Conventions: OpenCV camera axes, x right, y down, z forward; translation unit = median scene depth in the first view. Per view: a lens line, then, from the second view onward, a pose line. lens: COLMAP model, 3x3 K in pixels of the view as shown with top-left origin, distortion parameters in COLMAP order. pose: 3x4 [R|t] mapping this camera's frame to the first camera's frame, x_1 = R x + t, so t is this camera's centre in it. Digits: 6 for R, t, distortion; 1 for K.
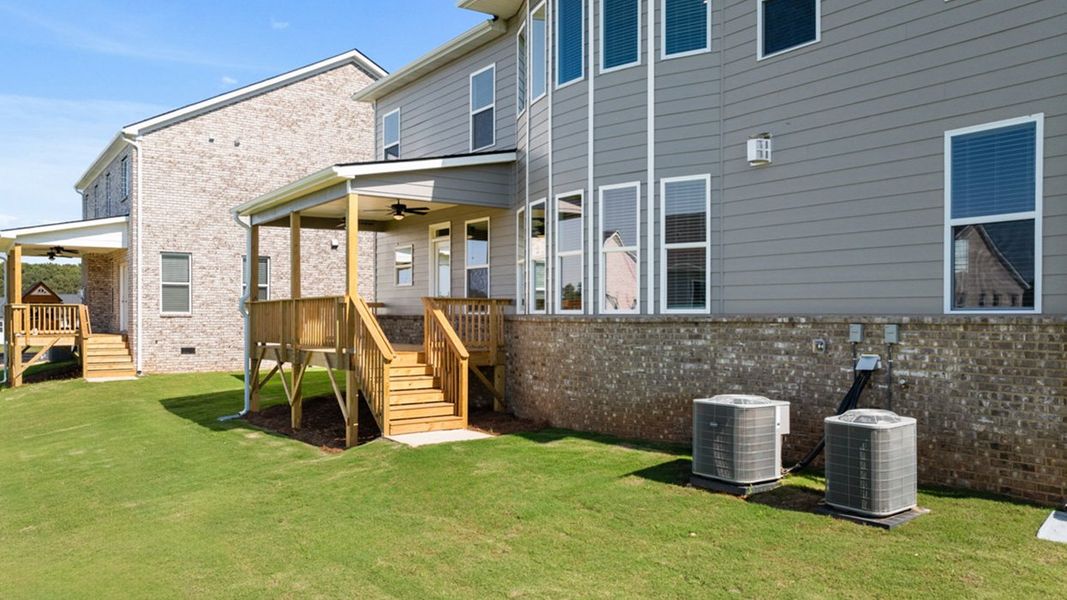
lens RADIAL K [[804.8, 0, 537.7], [0, 804.8, 321.6], [0, 0, 1]] dist [-0.006648, -0.003255]
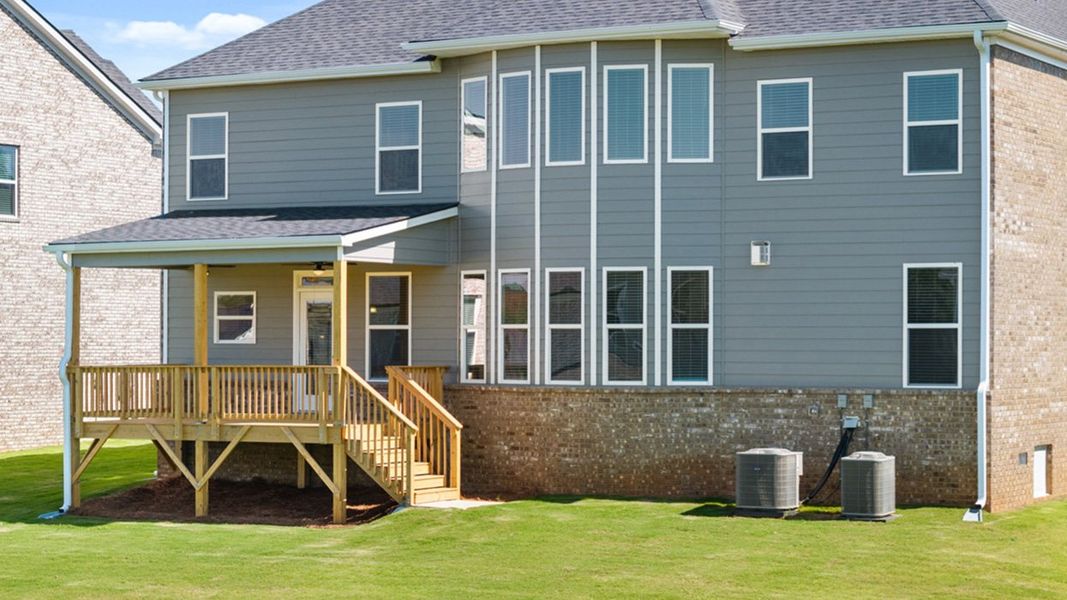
lens RADIAL K [[2332.5, 0, 521.0], [0, 2332.5, 357.3], [0, 0, 1]] dist [-0.039220, 0.129471]
pose [[0.909132, -0.001615, 0.416504, -1.430649], [0.002405, 0.999996, -0.001370, -0.045958], [-0.416500, 0.002247, 0.909133, -1.940432]]
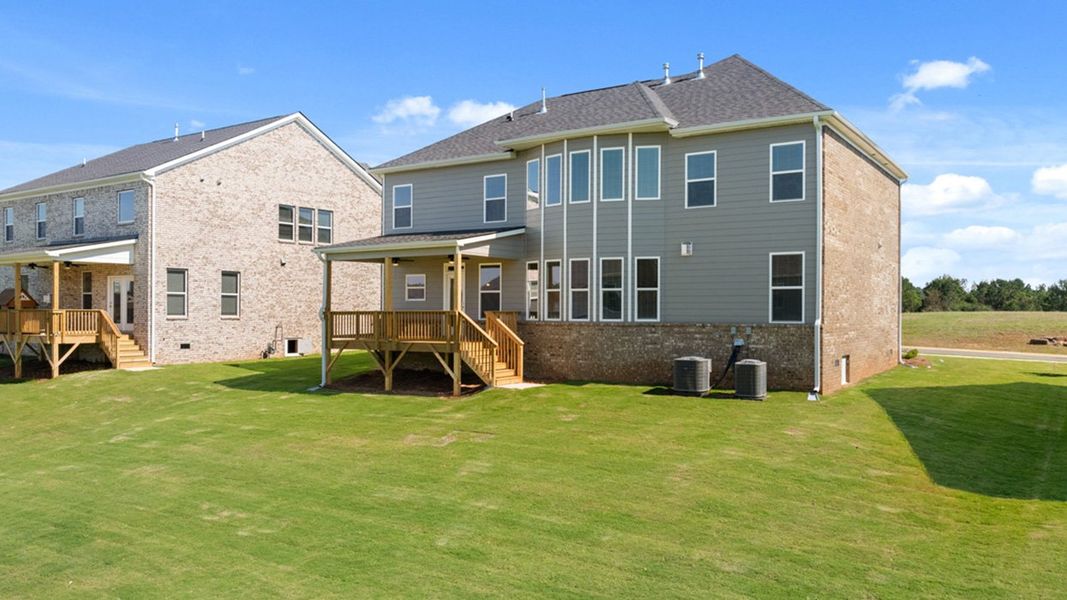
lens RADIAL K [[815.6, 0, 532.0], [0, 815.6, 313.5], [0, 0, 1]] dist [0.001313, -0.000204]
pose [[0.933905, 0.001383, 0.357519, -0.865156], [0.000238, 0.999990, -0.004489, -0.021541], [-0.357522, 0.004277, 0.933895, -0.891189]]
